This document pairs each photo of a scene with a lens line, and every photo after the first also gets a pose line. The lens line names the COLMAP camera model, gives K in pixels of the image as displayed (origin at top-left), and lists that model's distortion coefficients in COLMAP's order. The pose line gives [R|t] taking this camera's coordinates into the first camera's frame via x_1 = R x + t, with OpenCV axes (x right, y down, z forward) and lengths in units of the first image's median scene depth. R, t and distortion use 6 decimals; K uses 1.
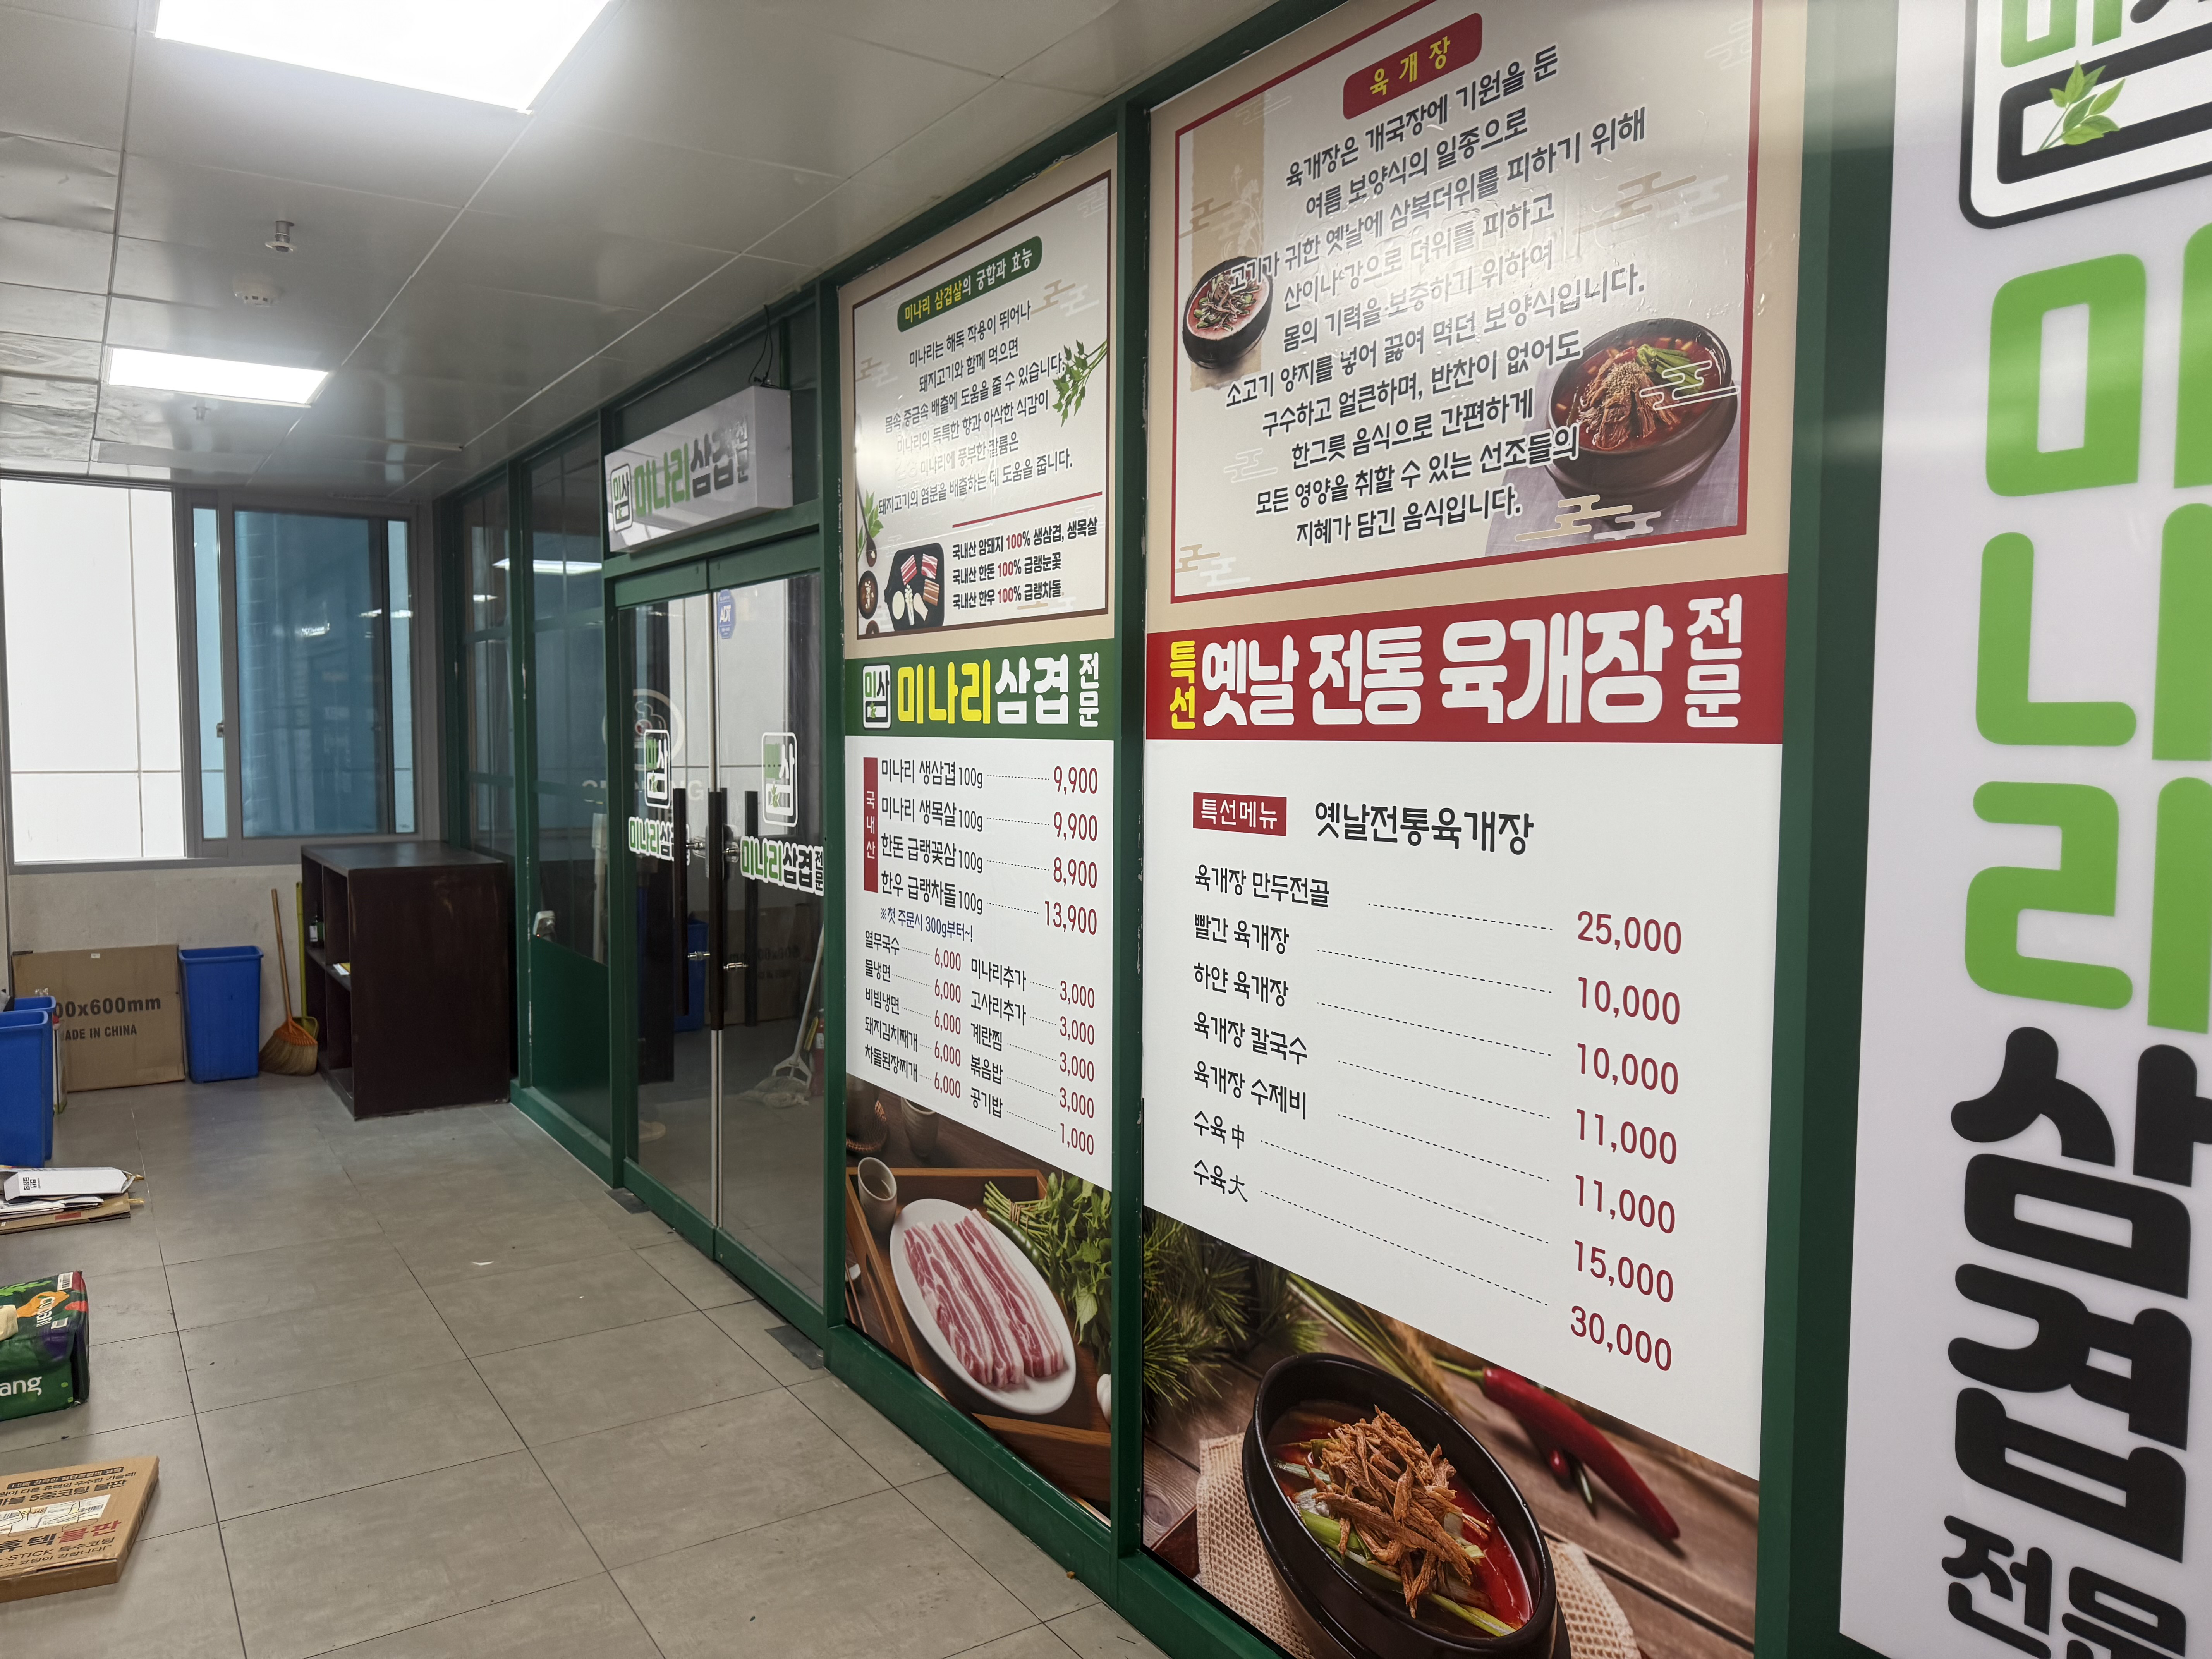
lens RADIAL K [[1582.3, 0, 1103.6], [0, 1582.3, 824.8], [0, 0, 1]] dist [0.012798, -0.002773]
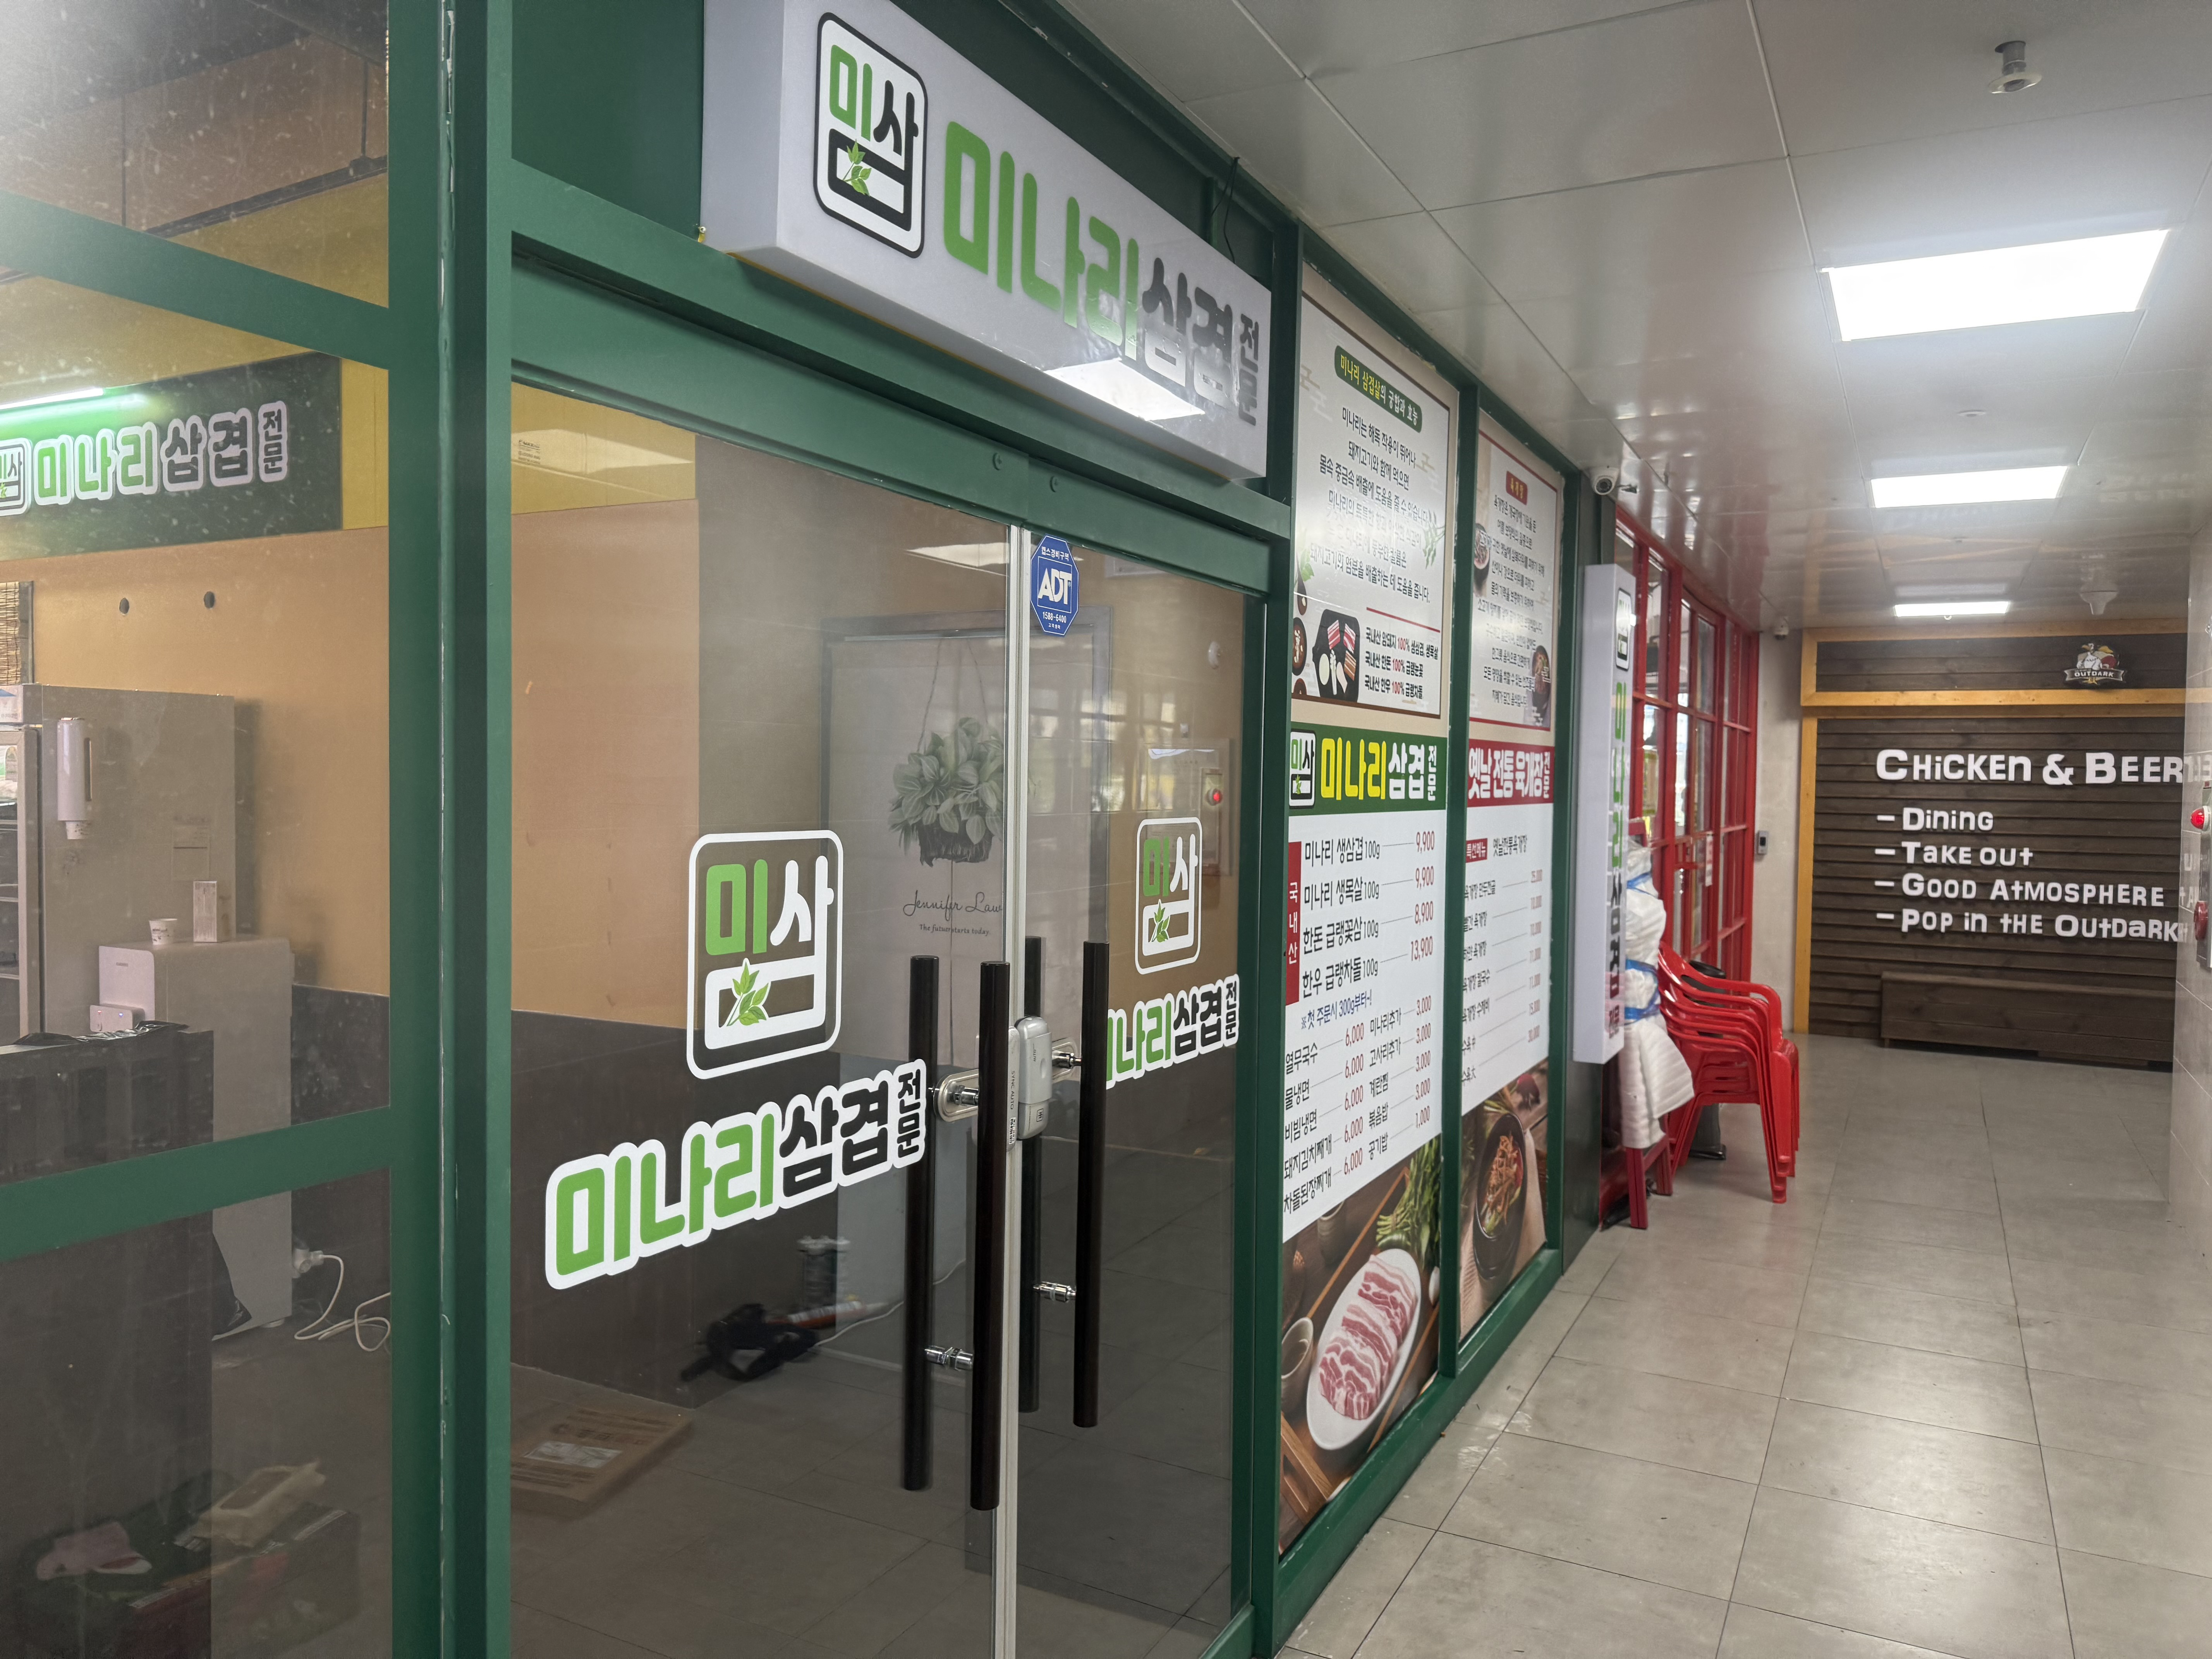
lens RADIAL K [[1582.3, 0, 1103.2], [0, 1582.3, 832.7], [0, 0, 1]] dist [0.012798, -0.002773]
pose [[-0.485813, -0.035052, 0.873360, -0.899151], [0.045050, 0.996863, 0.065069, -0.115537], [-0.872901, 0.070956, -0.482710, 1.625178]]
